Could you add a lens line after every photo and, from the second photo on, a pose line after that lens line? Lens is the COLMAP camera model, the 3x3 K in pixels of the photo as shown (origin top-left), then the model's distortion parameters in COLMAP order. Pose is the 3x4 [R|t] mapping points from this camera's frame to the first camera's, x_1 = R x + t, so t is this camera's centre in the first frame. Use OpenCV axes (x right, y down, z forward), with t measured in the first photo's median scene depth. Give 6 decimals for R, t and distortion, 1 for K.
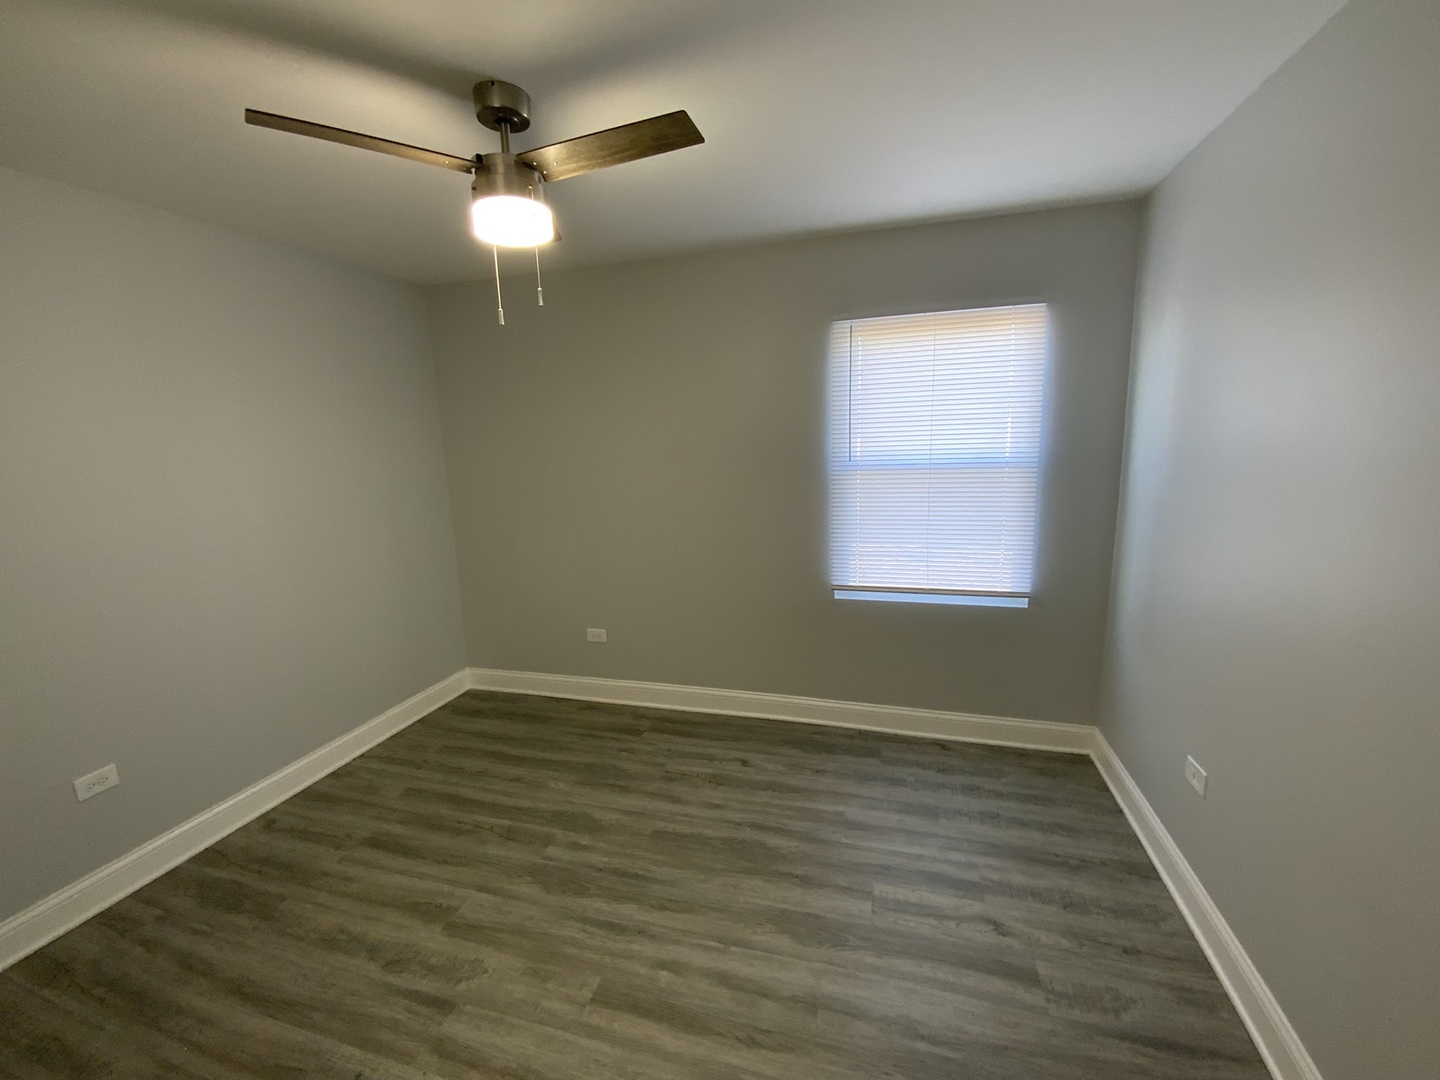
lens RADIAL K [[592.3, 0, 723.1], [0, 592.3, 540.6], [0, 0, 1]] dist [0.022648, -0.016665]
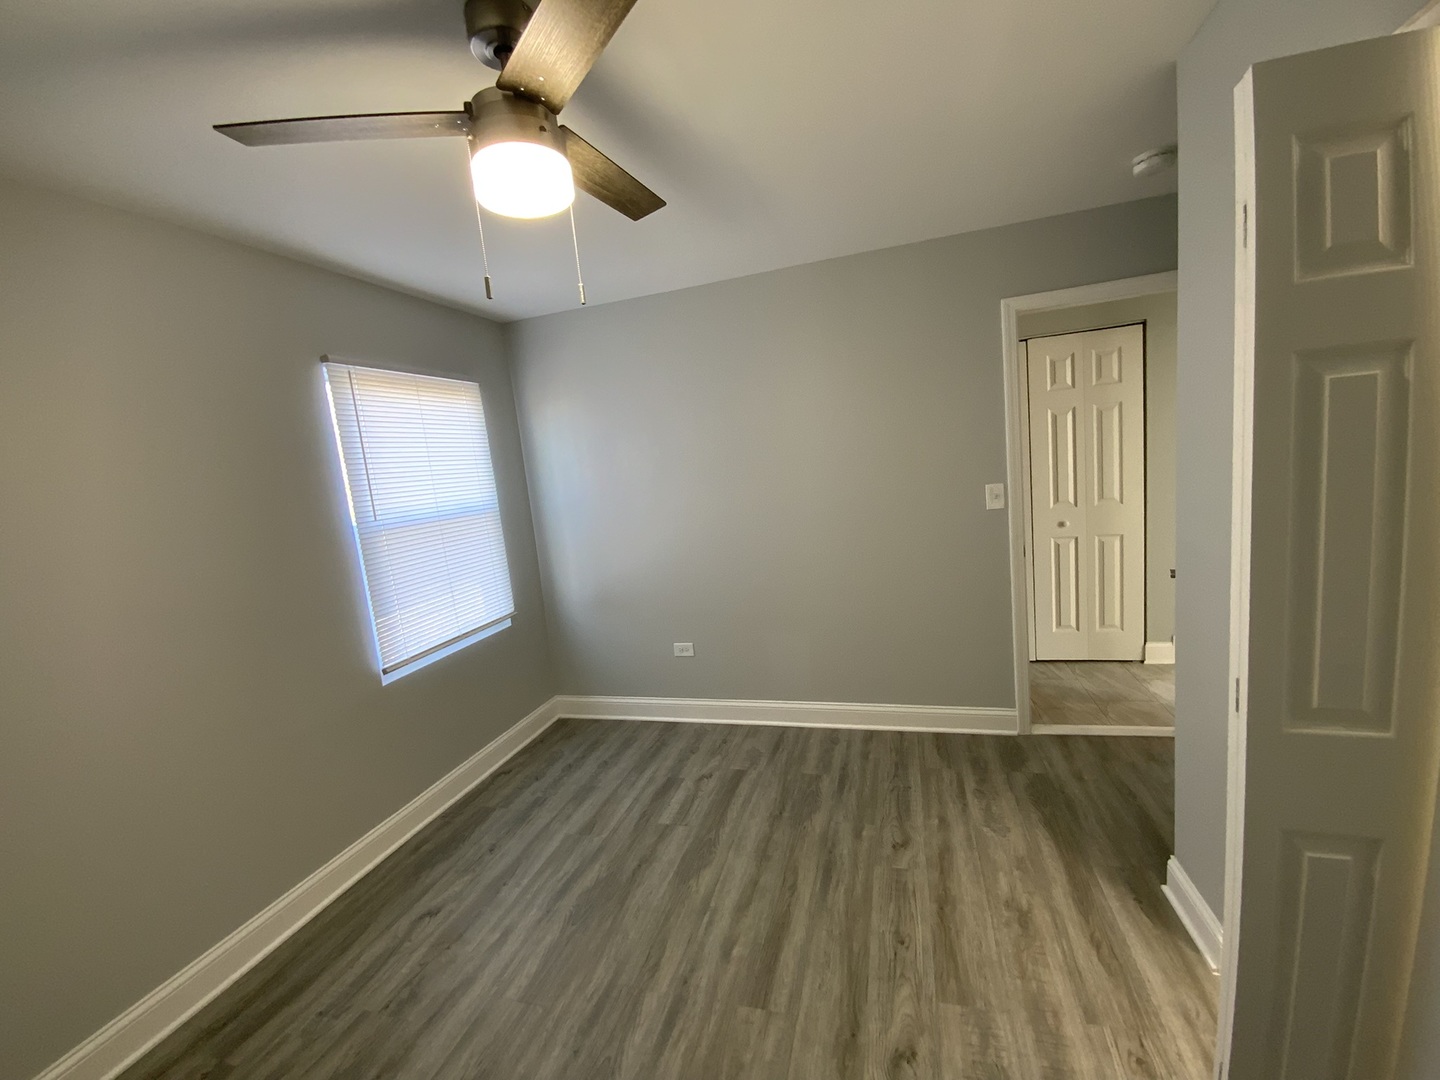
lens RADIAL K [[588.7, 0, 725.8], [0, 588.7, 540.8], [0, 0, 1]] dist [0.021583, -0.009951]
pose [[0.004132, -0.105060, 0.994457, -0.806752], [0.272197, 0.957034, 0.099975, -0.064193], [-0.962233, 0.270275, 0.032552, 0.588648]]
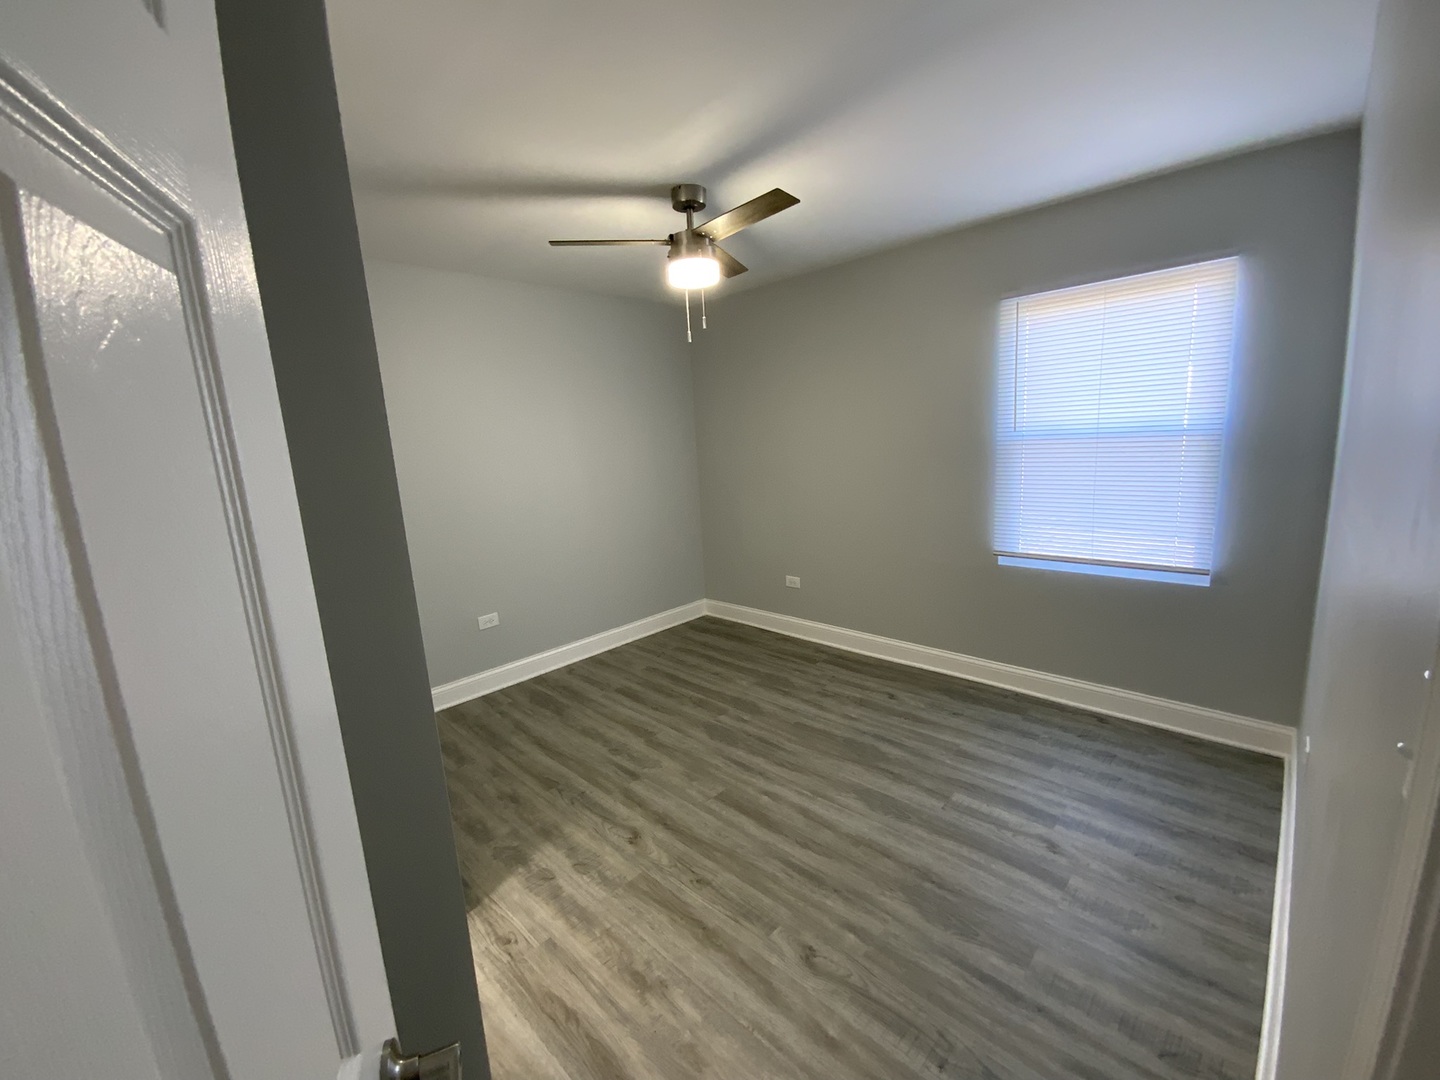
lens RADIAL K [[588.7, 0, 725.8], [0, 588.7, 540.8], [0, 0, 1]] dist [0.021583, -0.009951]
pose [[0.886939, 0.065299, -0.457247, 0.311994], [-0.053732, 0.997822, 0.038272, 0.055226], [0.458750, -0.009376, 0.888516, -0.207242]]
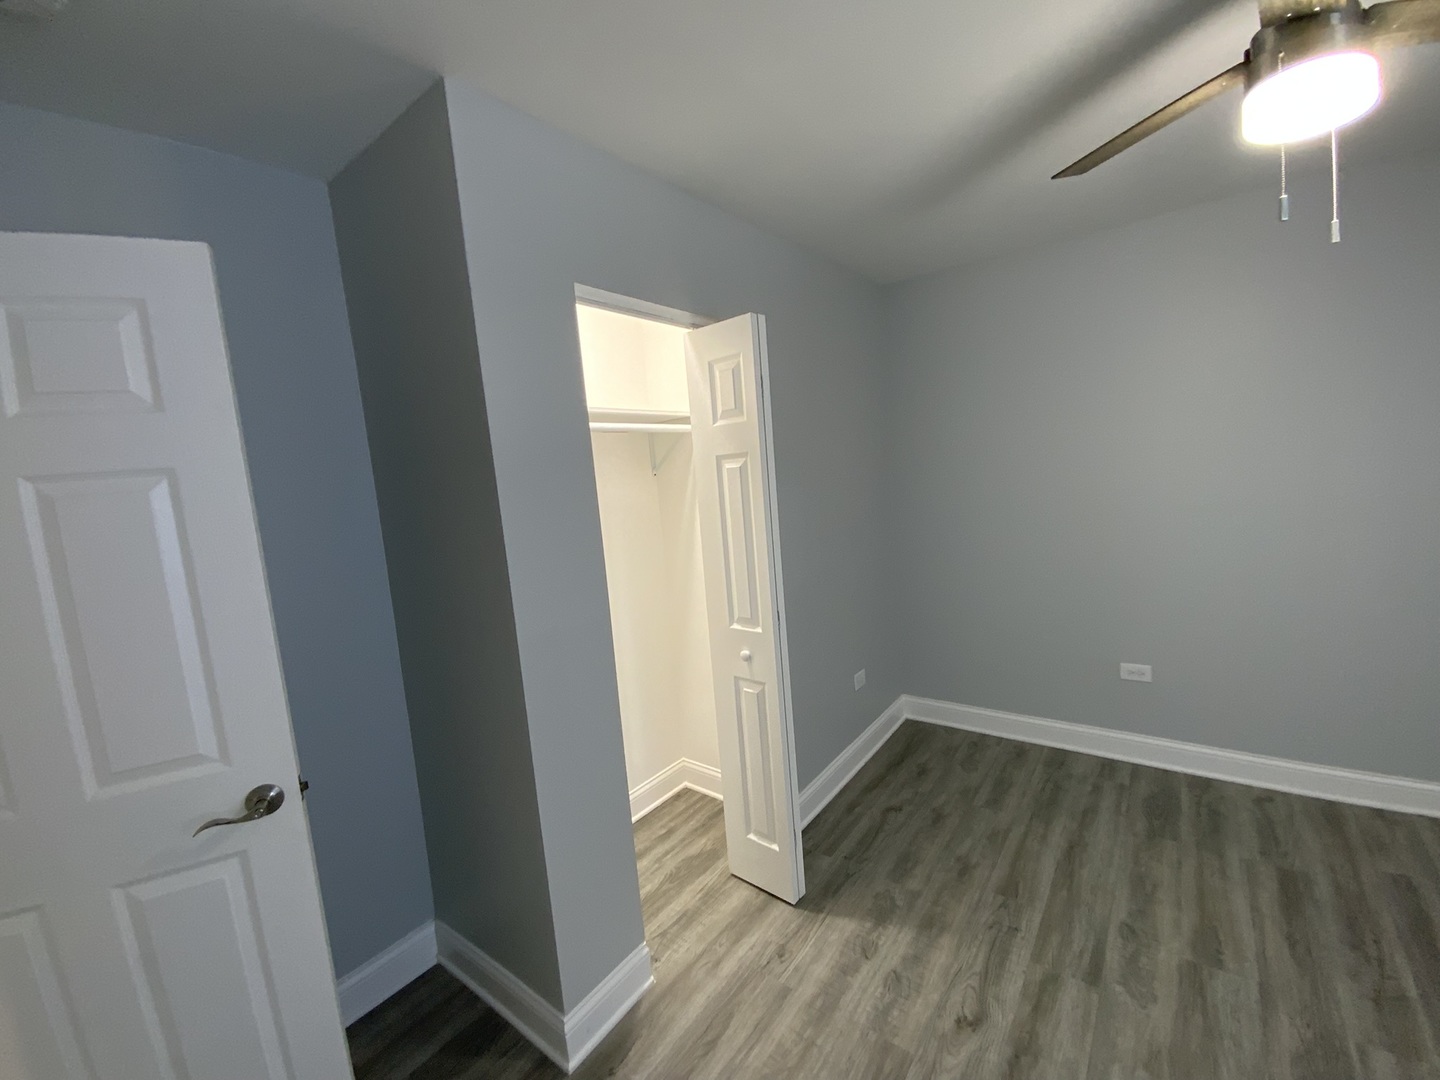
lens RADIAL K [[592.3, 0, 723.1], [0, 592.3, 540.6], [0, 0, 1]] dist [0.022648, -0.016665]
pose [[-0.352705, 0.168436, -0.920450, 0.413969], [-0.074765, 0.975448, 0.207149, -0.084616], [0.932743, 0.141880, -0.331452, 0.459707]]
